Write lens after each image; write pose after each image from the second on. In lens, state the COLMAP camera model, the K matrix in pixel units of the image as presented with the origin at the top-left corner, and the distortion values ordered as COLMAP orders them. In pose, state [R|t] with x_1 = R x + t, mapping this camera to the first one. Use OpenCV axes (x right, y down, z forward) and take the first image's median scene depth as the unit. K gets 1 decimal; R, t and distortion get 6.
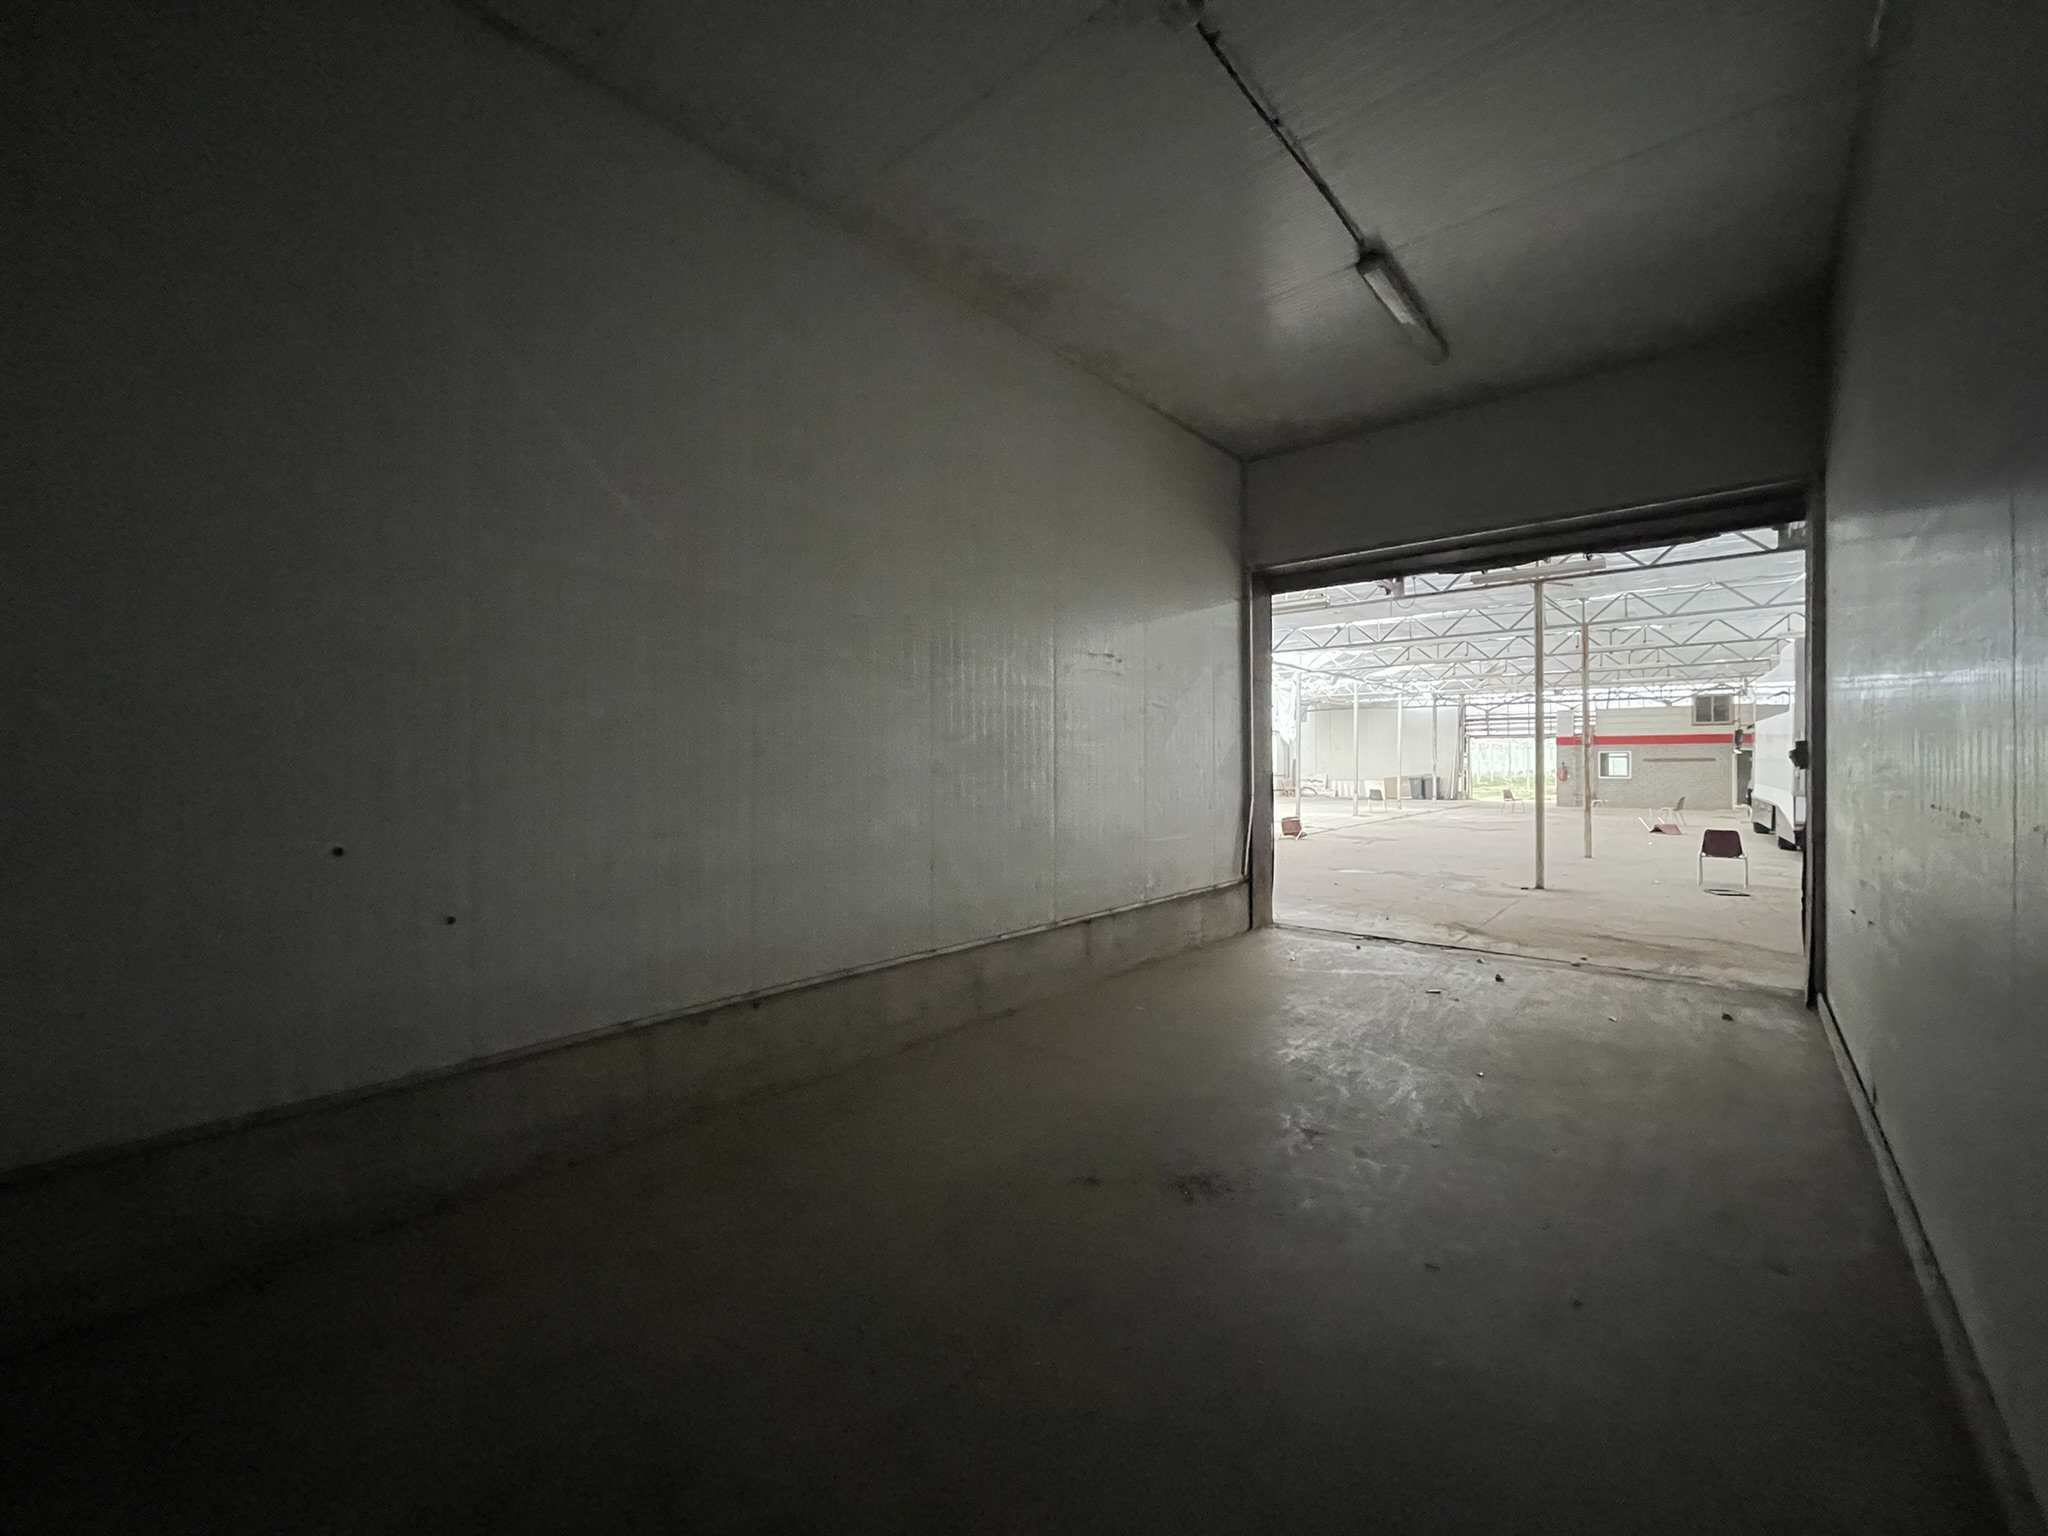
lens RADIAL K [[813.8, 0, 1032.5], [0, 813.8, 767.1], [0, 0, 1]] dist [-0.006079, 0.000098]
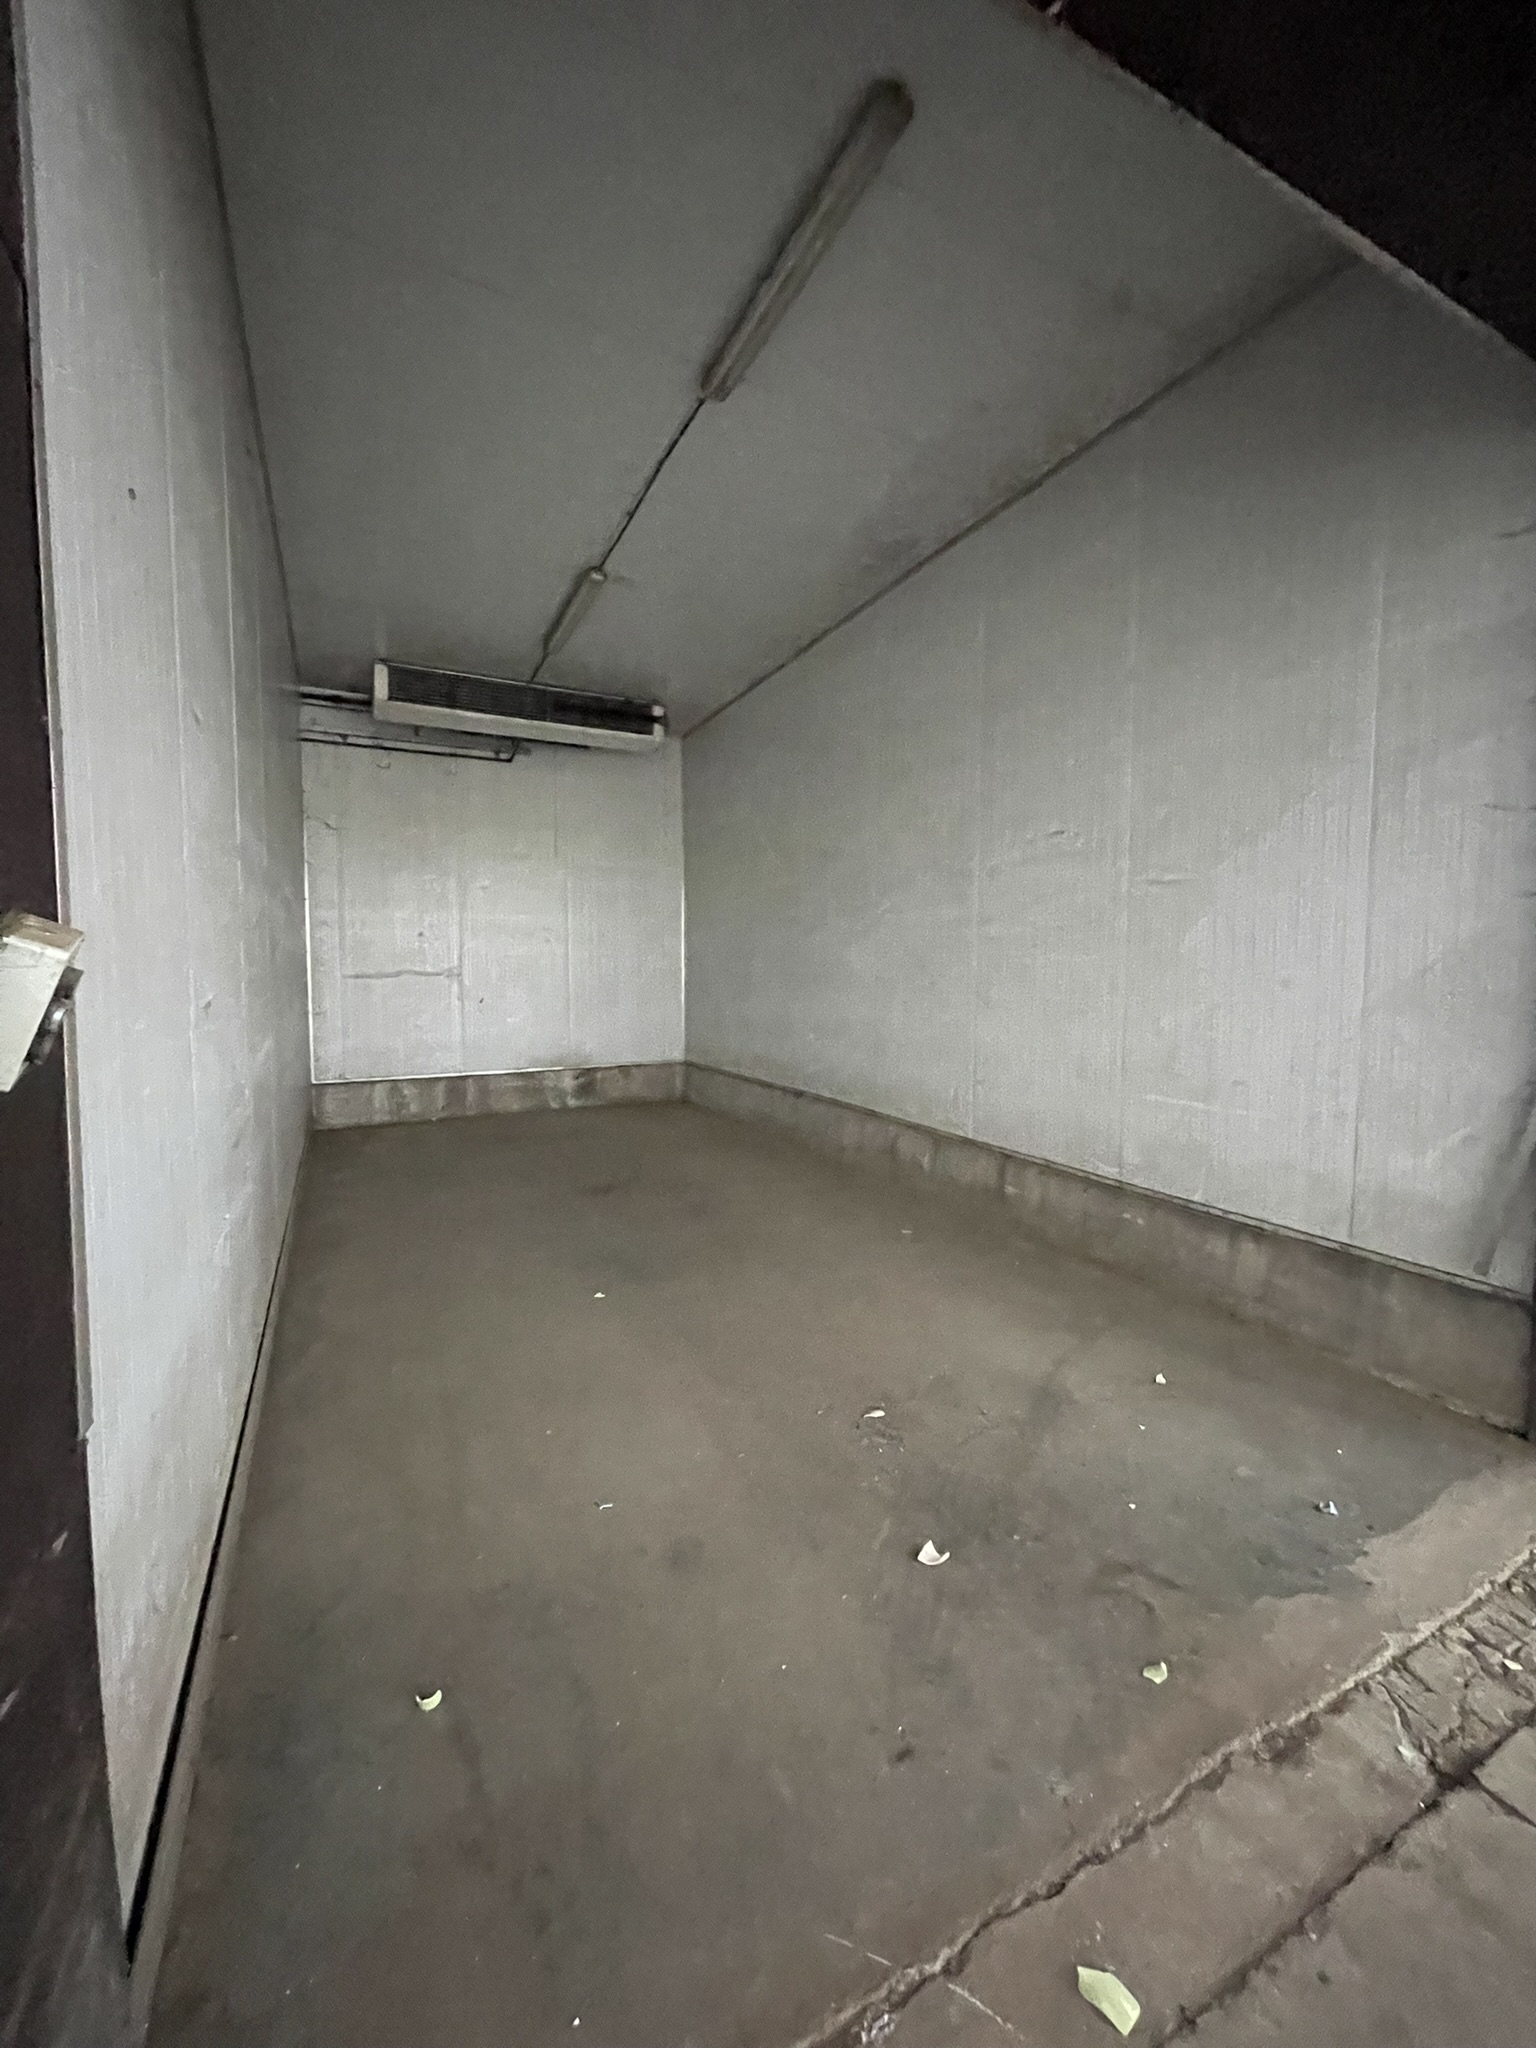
lens RADIAL K [[823.5, 0, 767.8], [0, 823.5, 1000.2], [0, 0, 1]] dist [0.001712, -0.000052]
pose [[-0.384282, 0.038304, -0.922421, 0.921409], [-0.003594, 0.999069, 0.042984, -0.012465], [0.923209, 0.019833, -0.383787, 1.051114]]
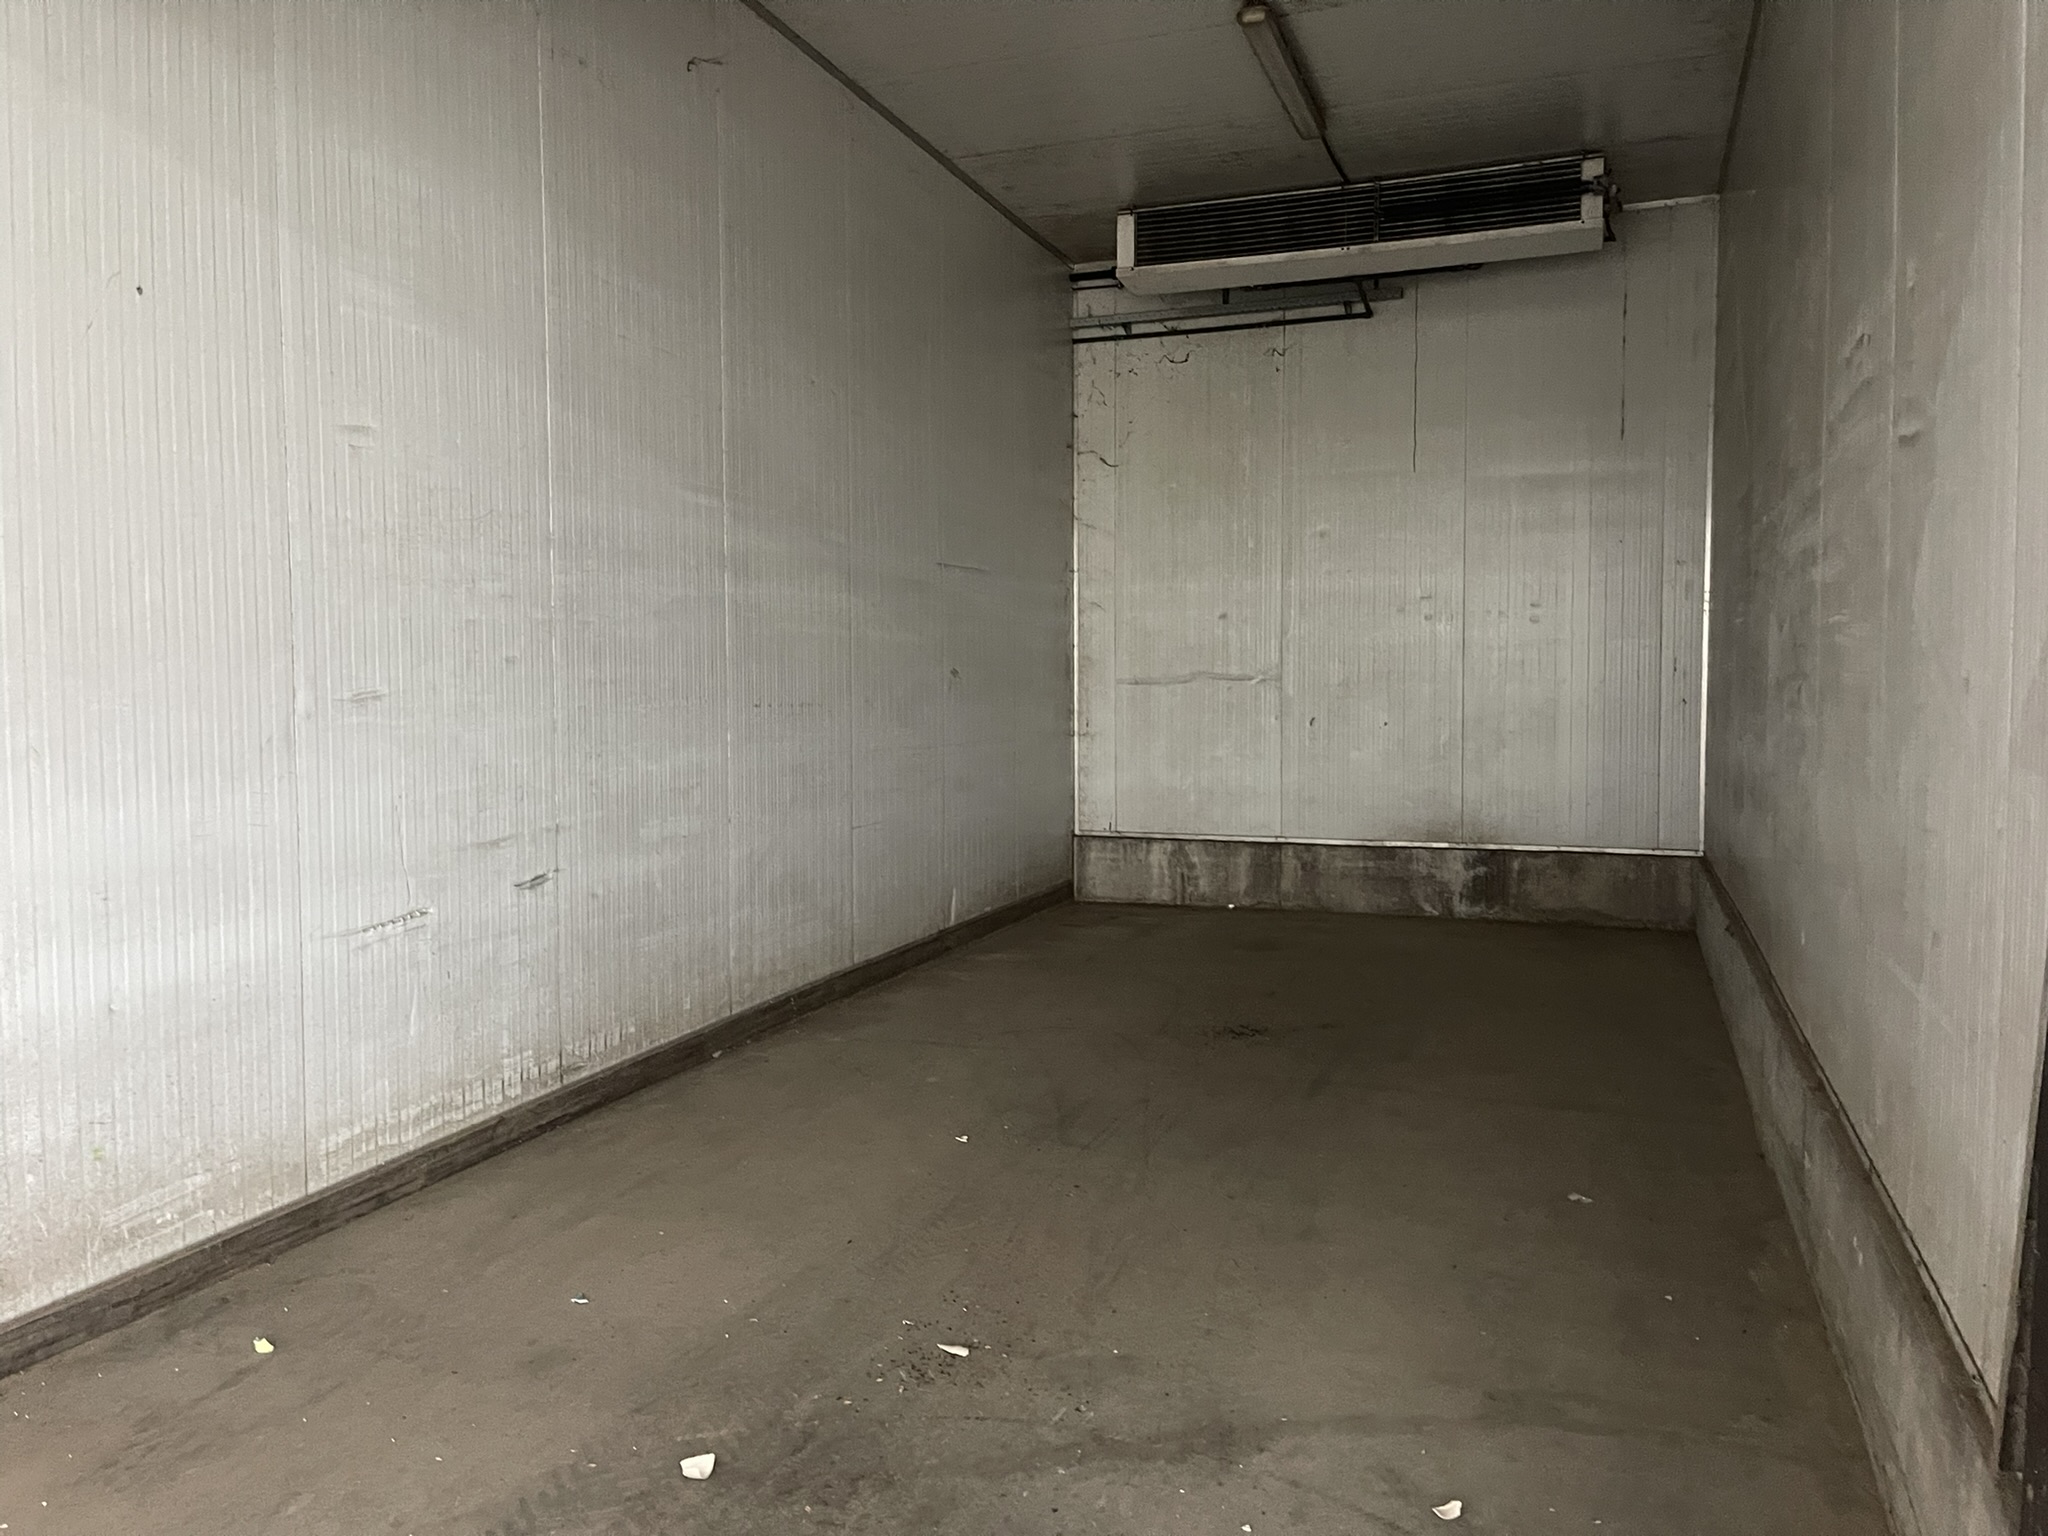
lens RADIAL K [[1537.8, 0, 1010.9], [0, 1537.8, 758.4], [0, 0, 1]] dist [0.046963, -0.066232]
pose [[-0.941557, 0.020546, -0.336227, 0.629907], [0.000589, 0.998237, 0.059350, -0.006584], [0.336853, 0.055683, -0.939909, 1.476837]]
